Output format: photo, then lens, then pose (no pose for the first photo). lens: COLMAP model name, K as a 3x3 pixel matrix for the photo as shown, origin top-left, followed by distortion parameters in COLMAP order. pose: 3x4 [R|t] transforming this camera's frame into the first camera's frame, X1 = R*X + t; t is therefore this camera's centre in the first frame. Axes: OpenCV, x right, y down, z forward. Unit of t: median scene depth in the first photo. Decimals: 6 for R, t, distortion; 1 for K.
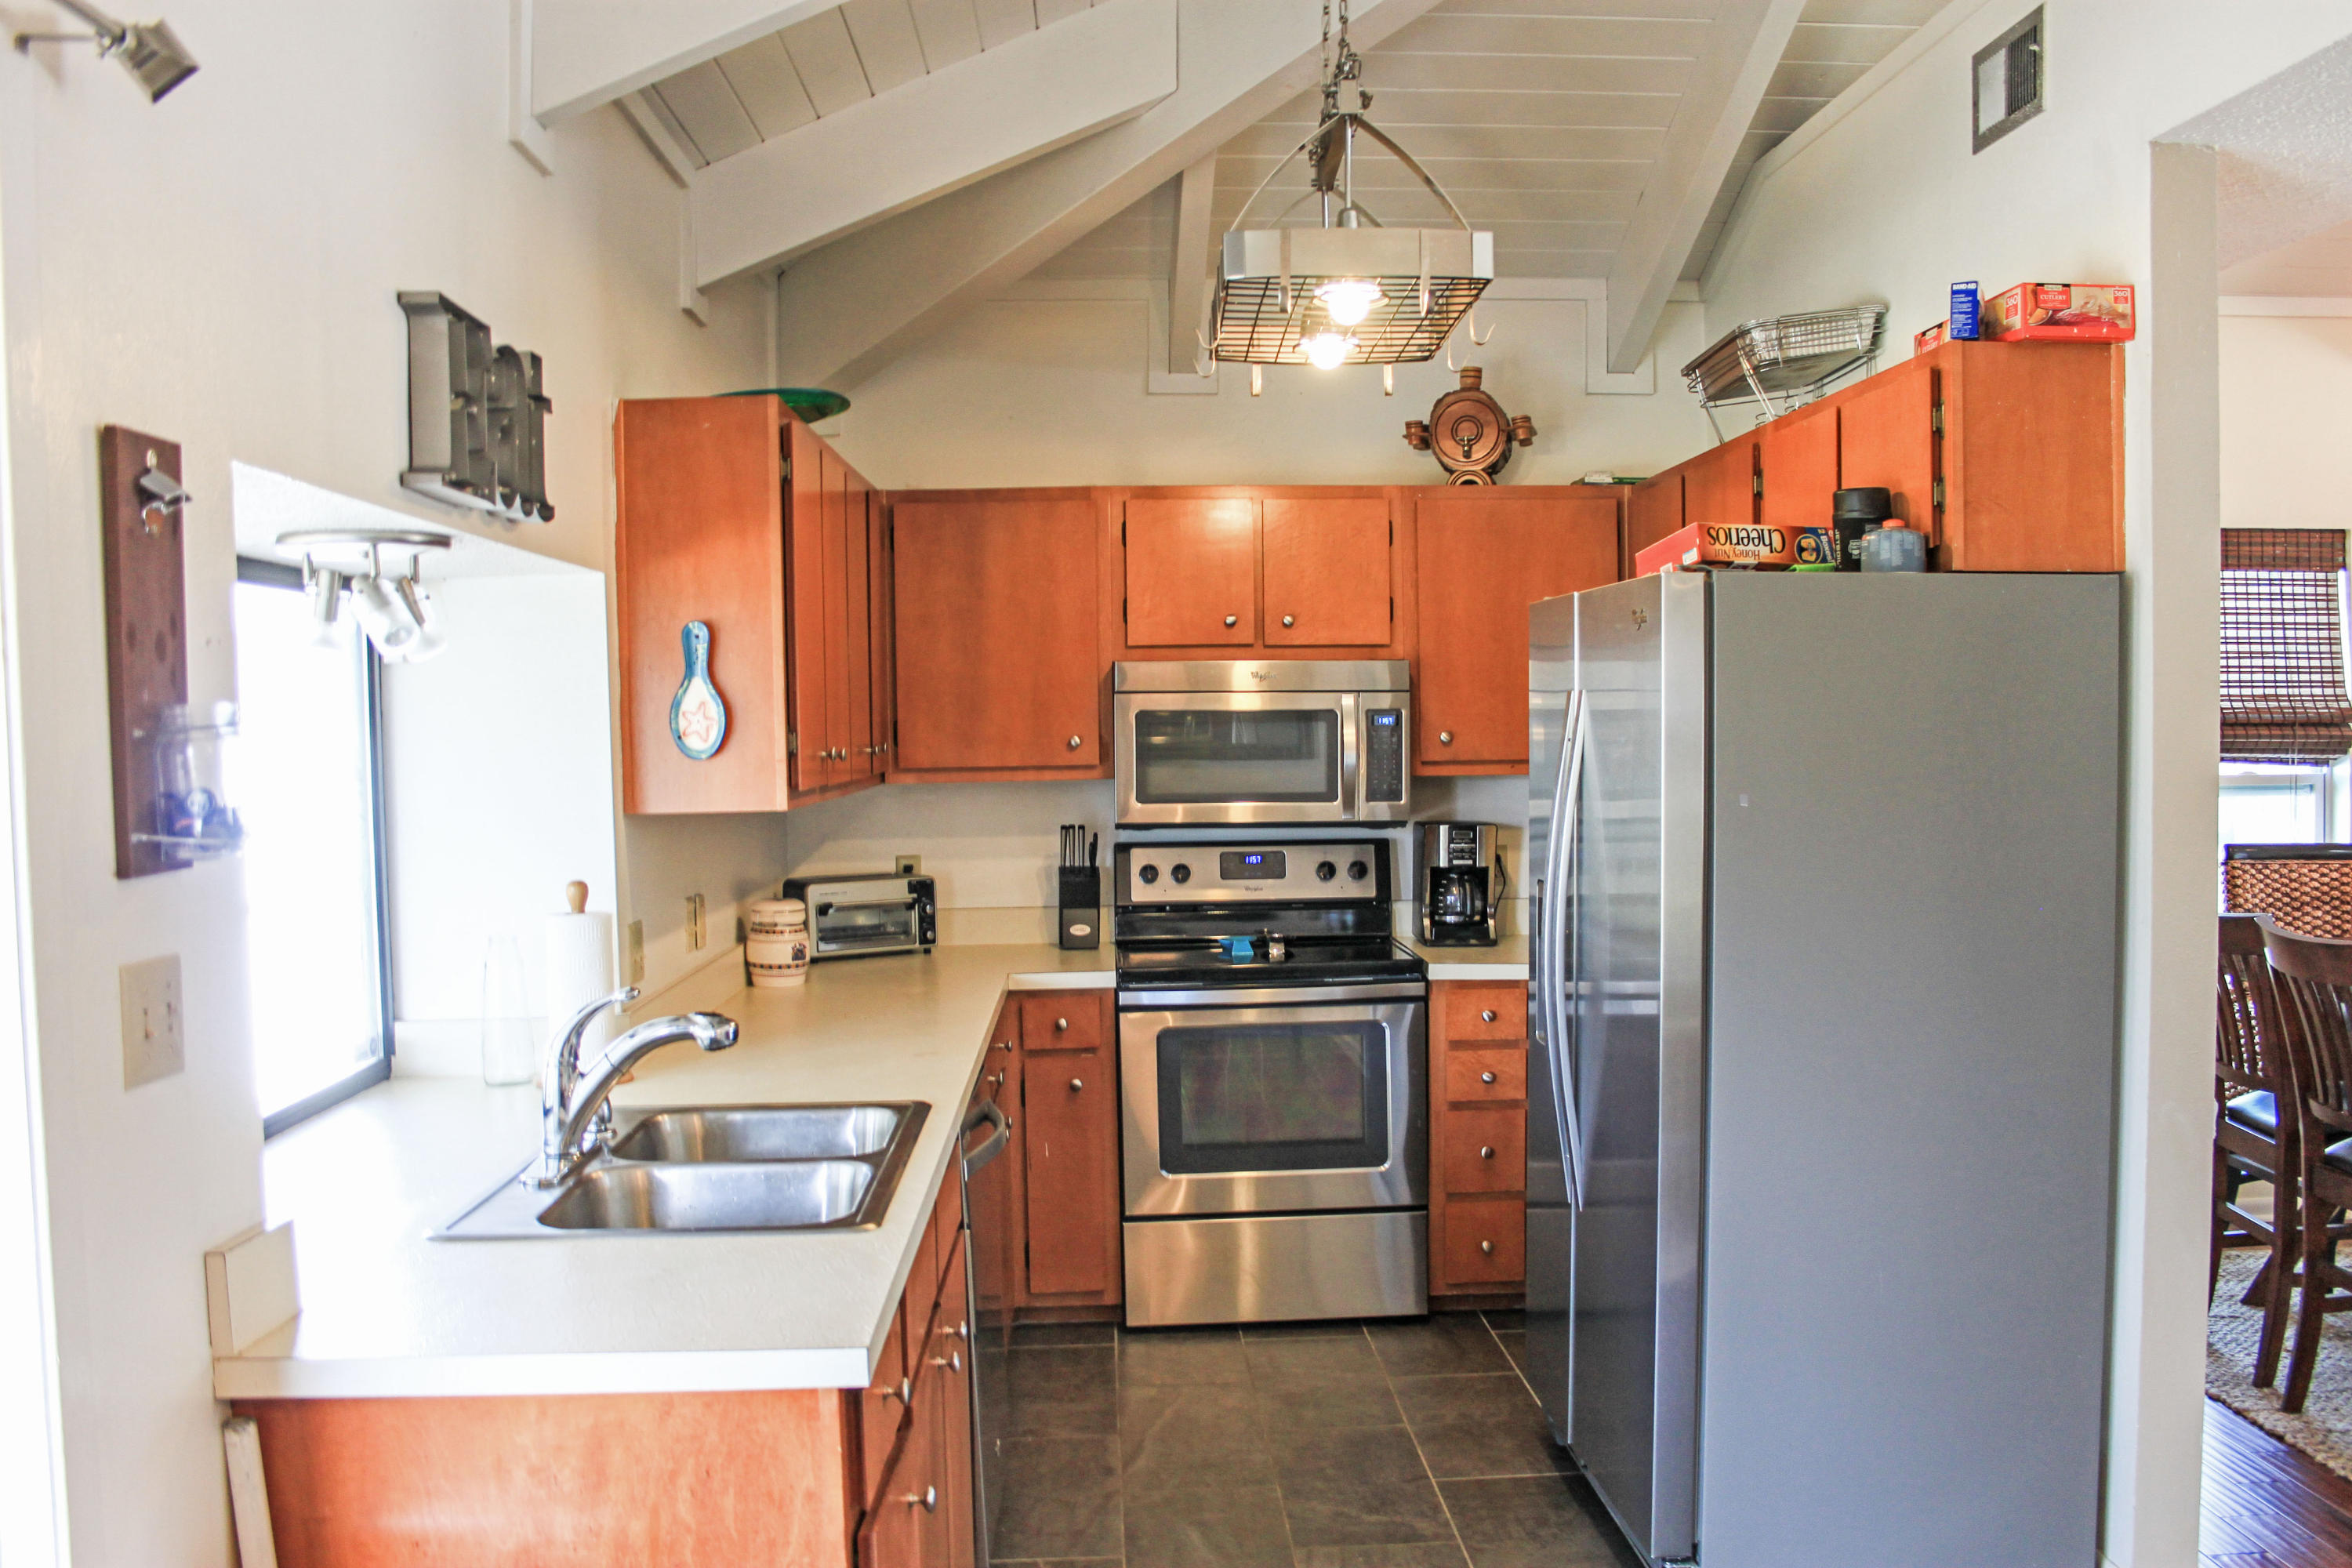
lens RADIAL K [[1968.4, 0, 1213.3], [0, 1968.4, 801.9], [0, 0, 1]] dist [-0.154261, 0.132810]
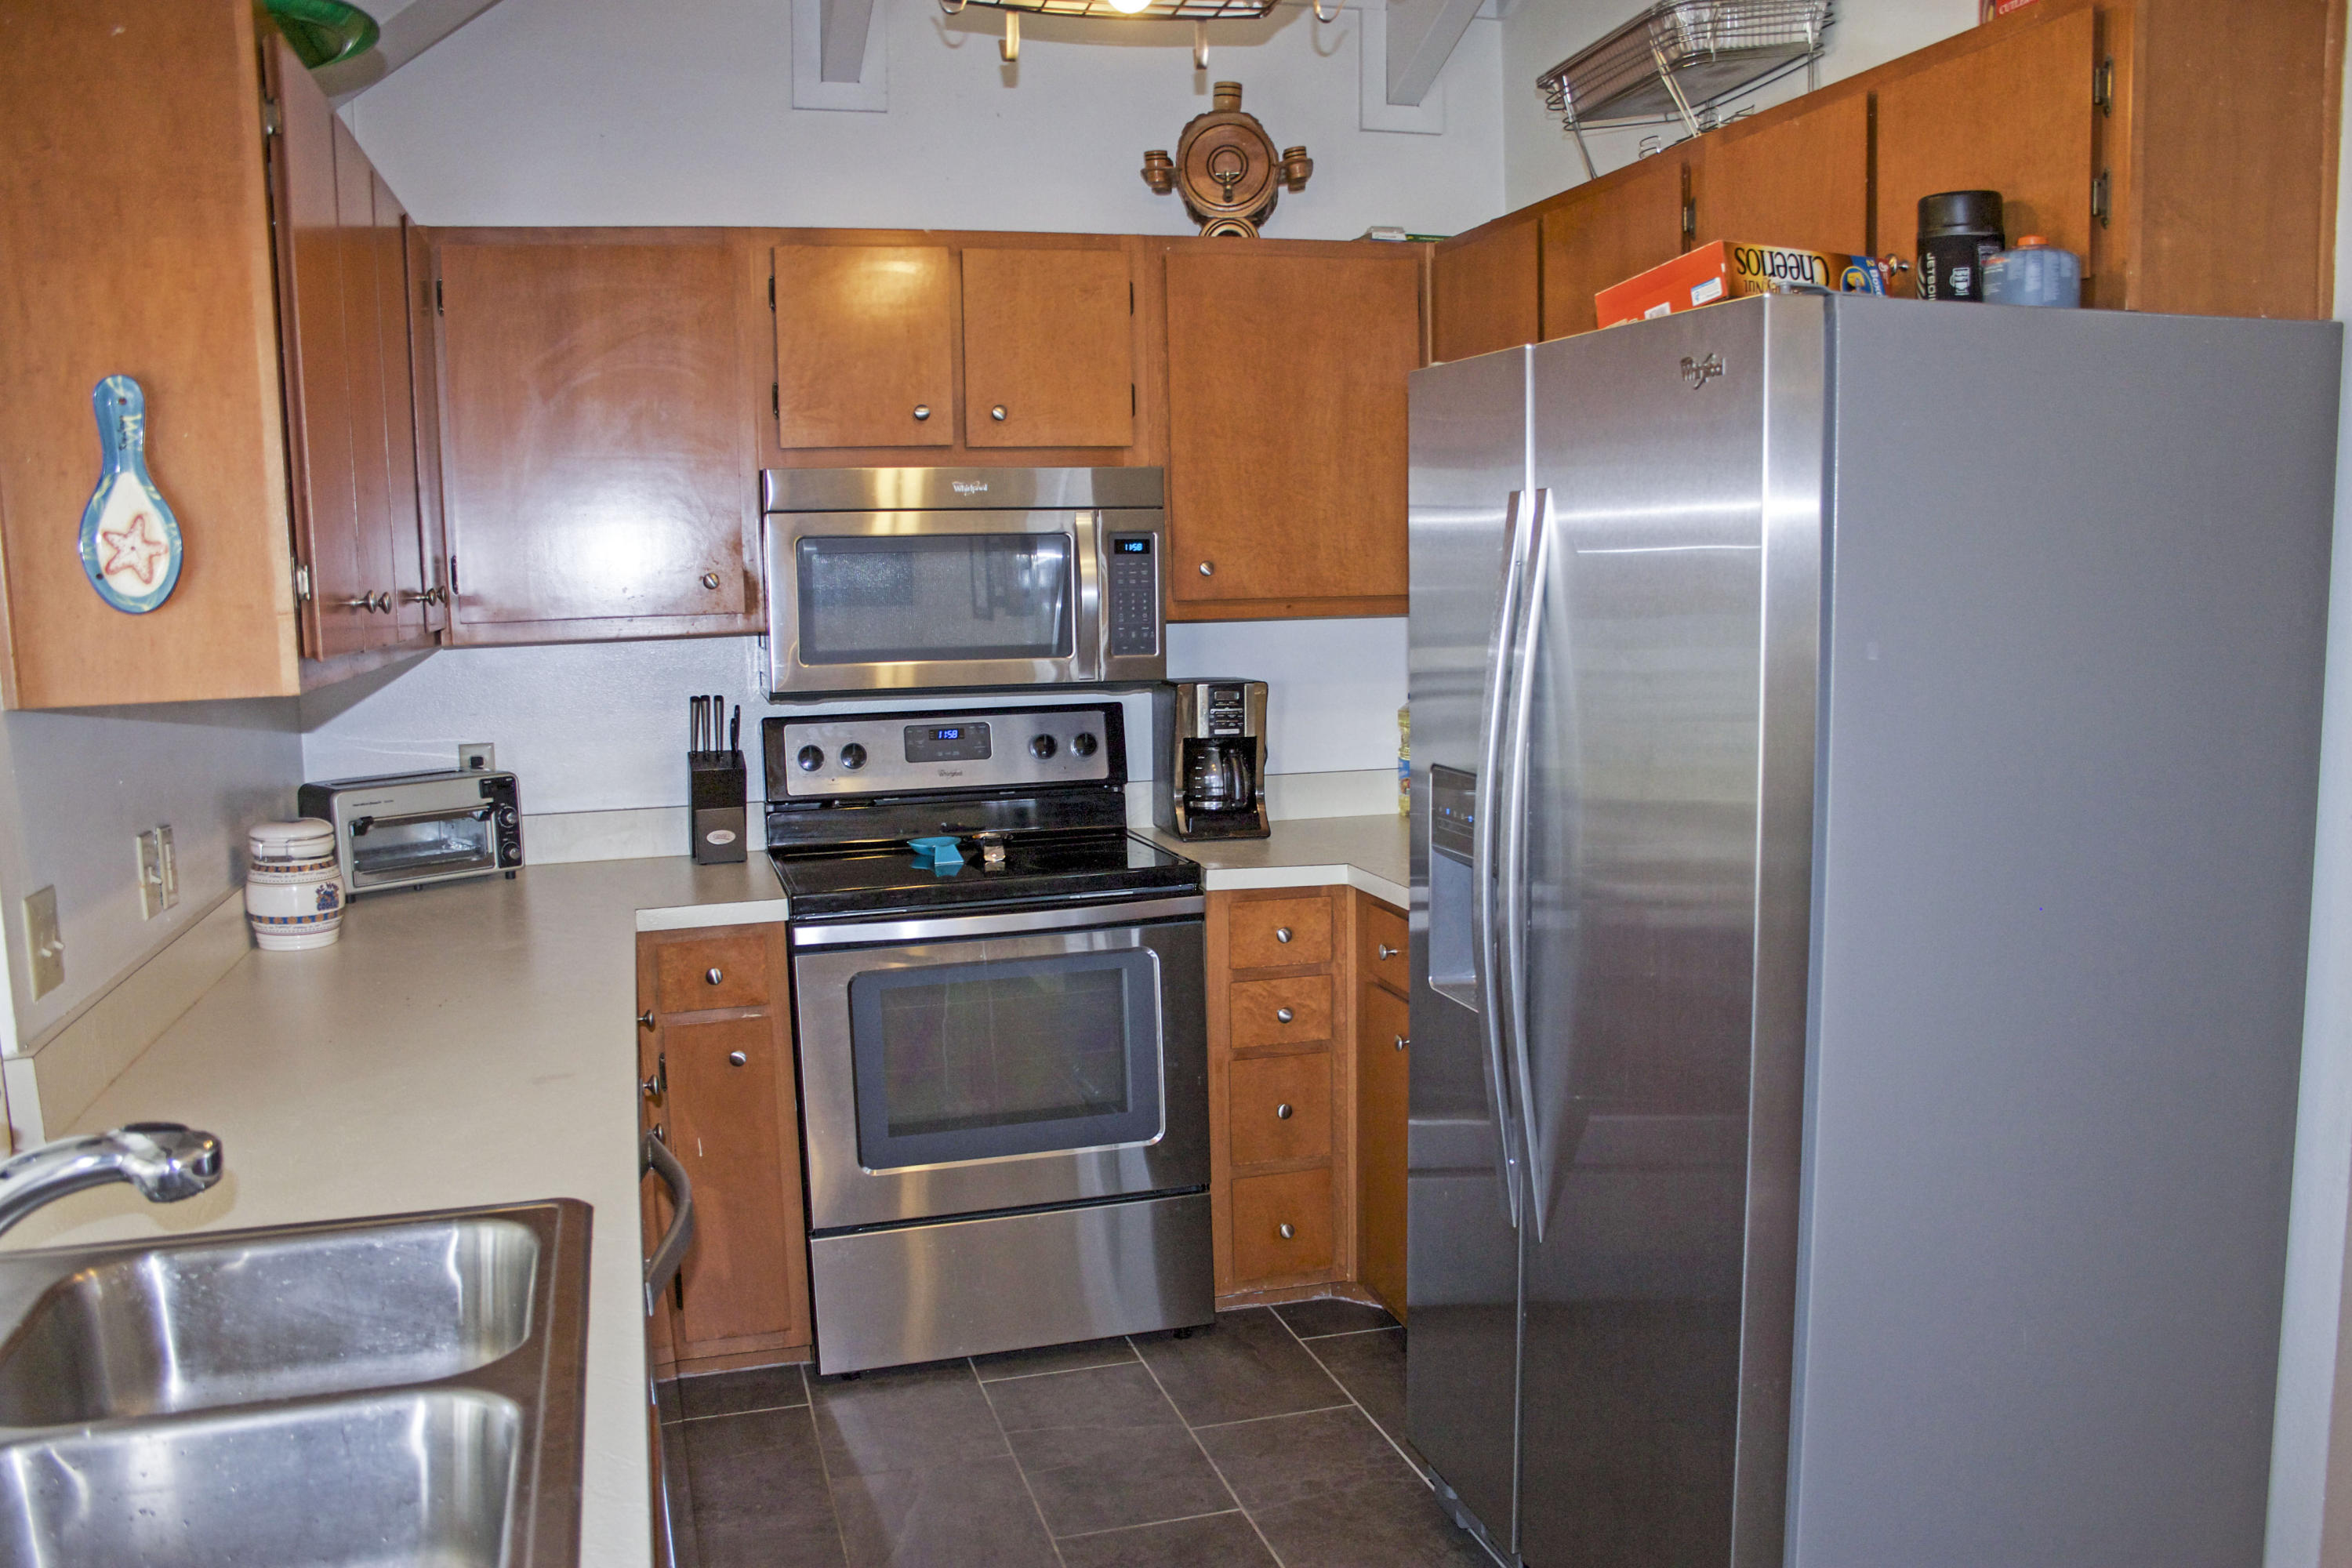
lens RADIAL K [[1968.4, 0, 1213.3], [0, 1968.4, 801.9], [0, 0, 1]] dist [-0.154261, 0.132810]
pose [[0.973125, -0.034706, 0.227647, -0.058028], [0.016887, 0.996671, 0.079764, -0.003784], [-0.229658, -0.073776, 0.970471, 0.264219]]
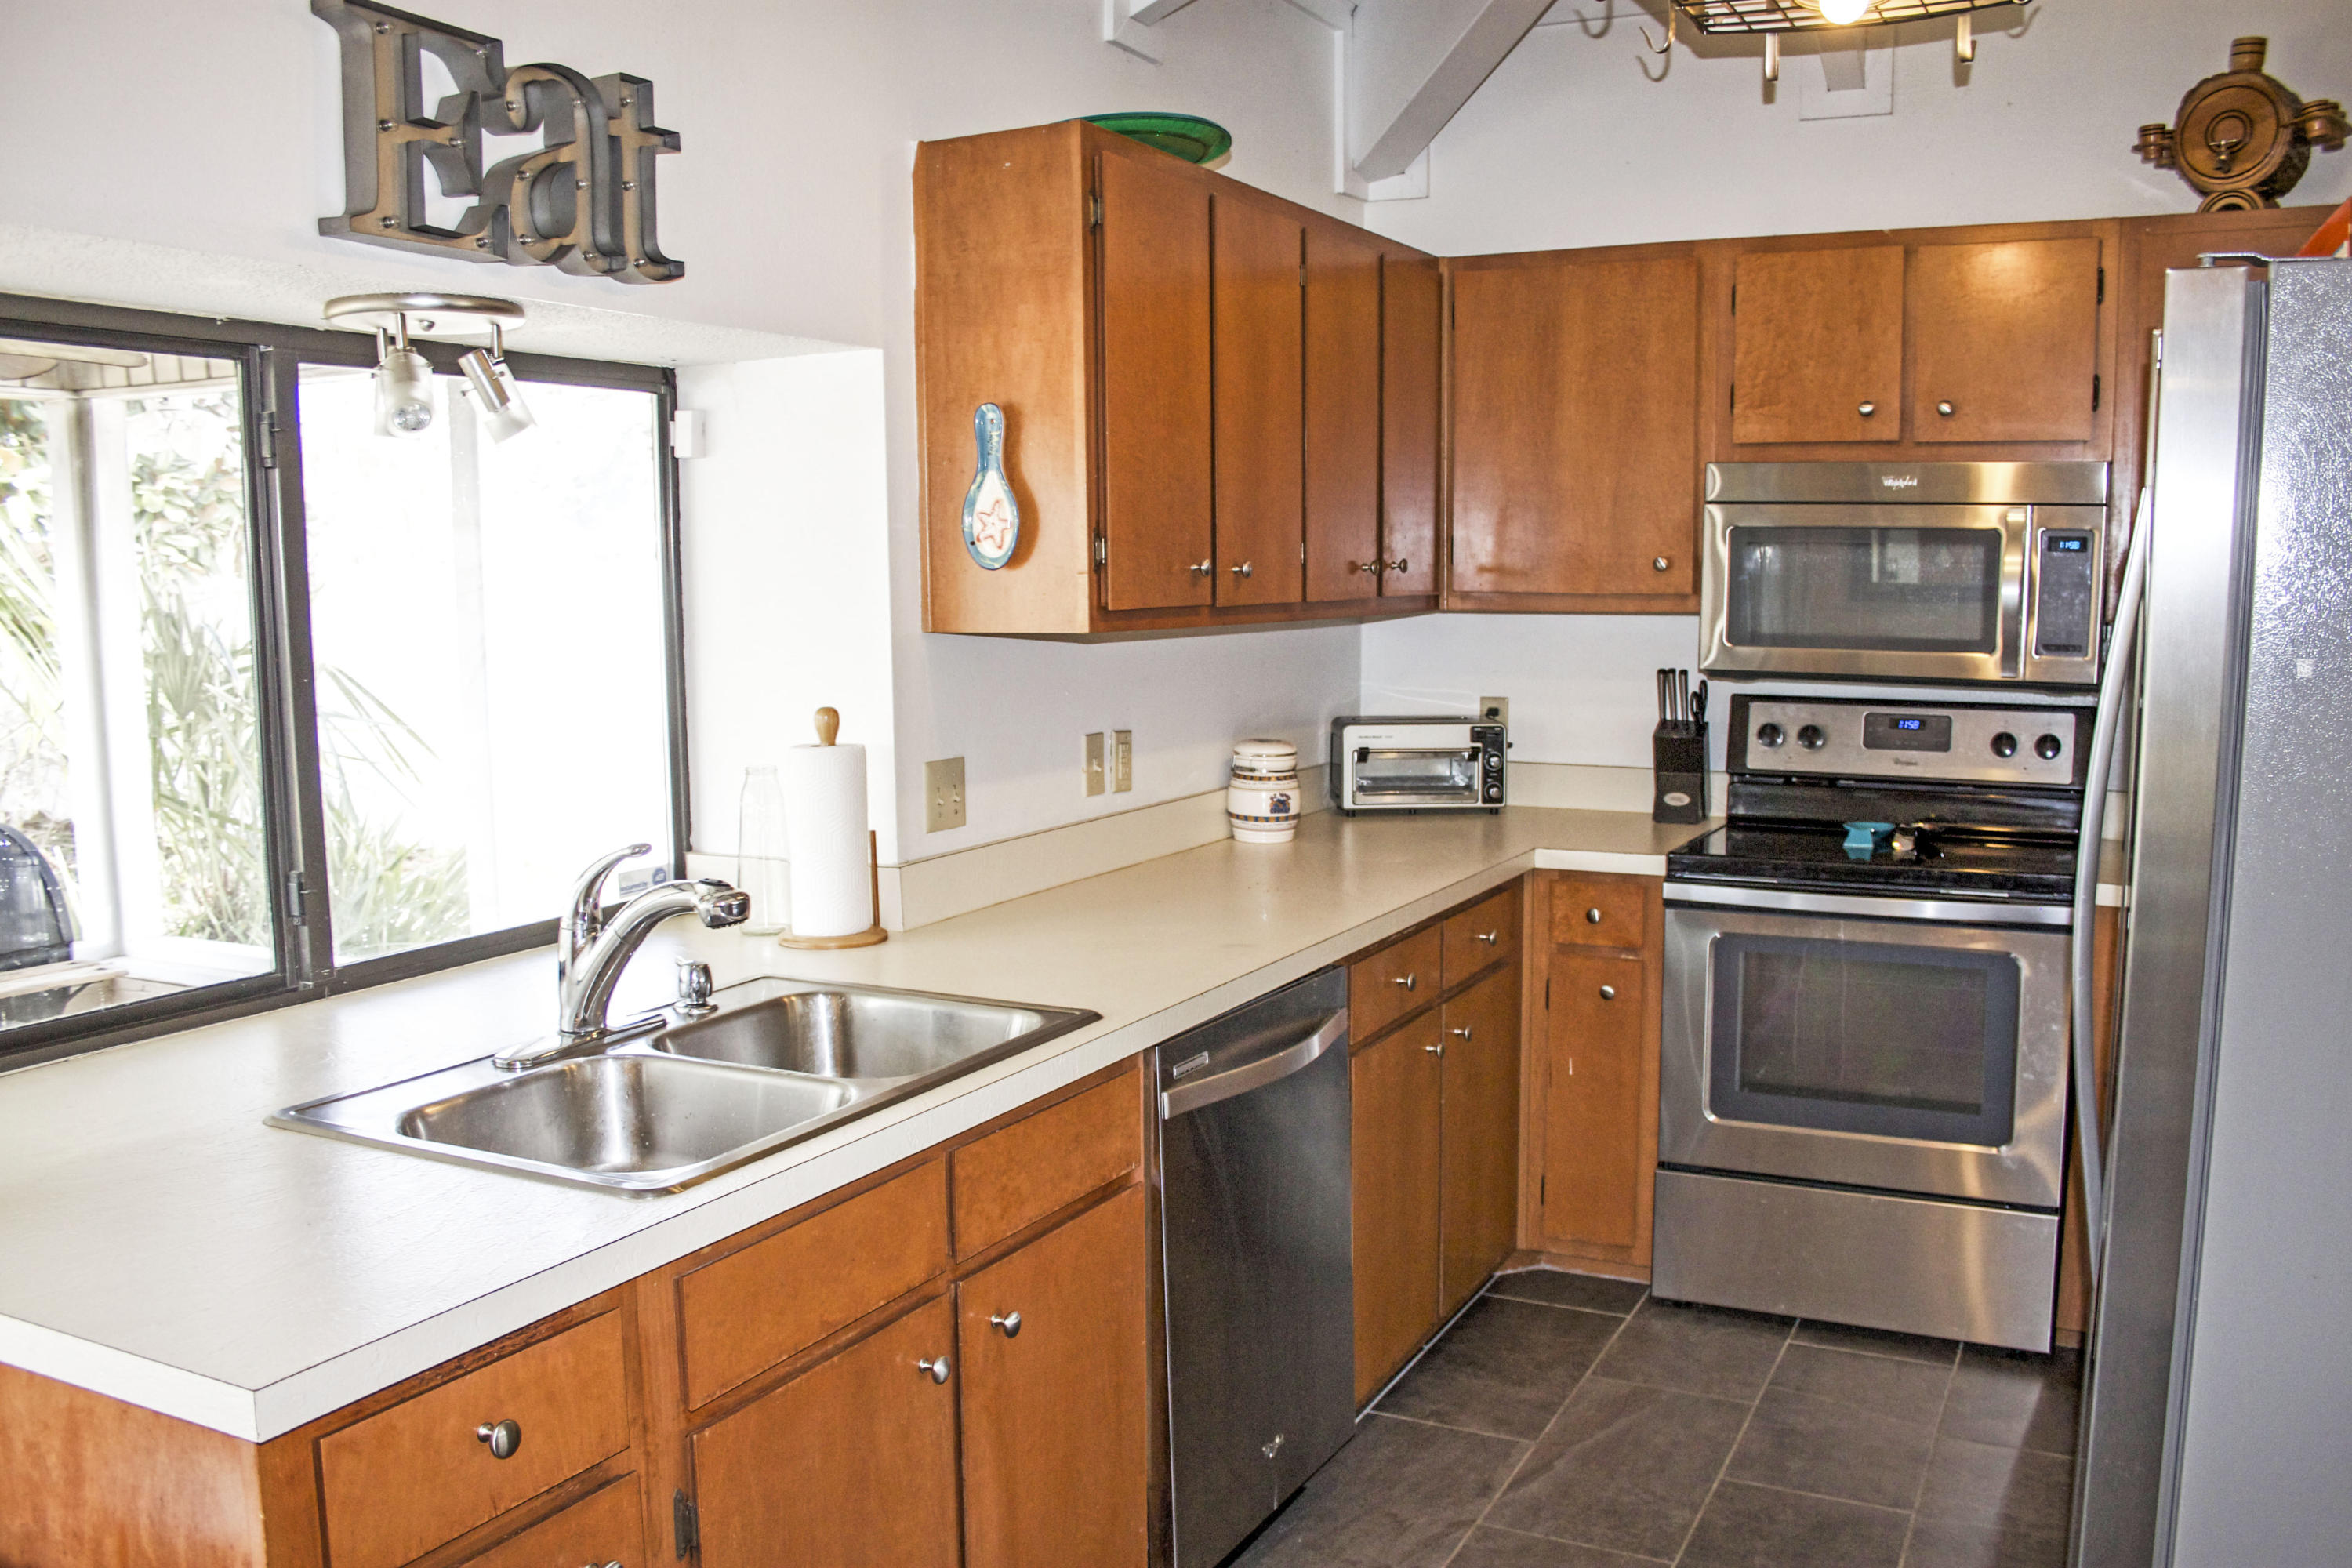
lens RADIAL K [[1959.5, 0, 1190.2], [0, 1959.5, 806.9], [0, 0, 1]] dist [-0.150312, 0.124051]
pose [[0.863924, 0.075585, -0.497918, 0.168943], [-0.031158, 0.994801, 0.096950, -0.003196], [0.502658, -0.068243, 0.861788, 0.226031]]
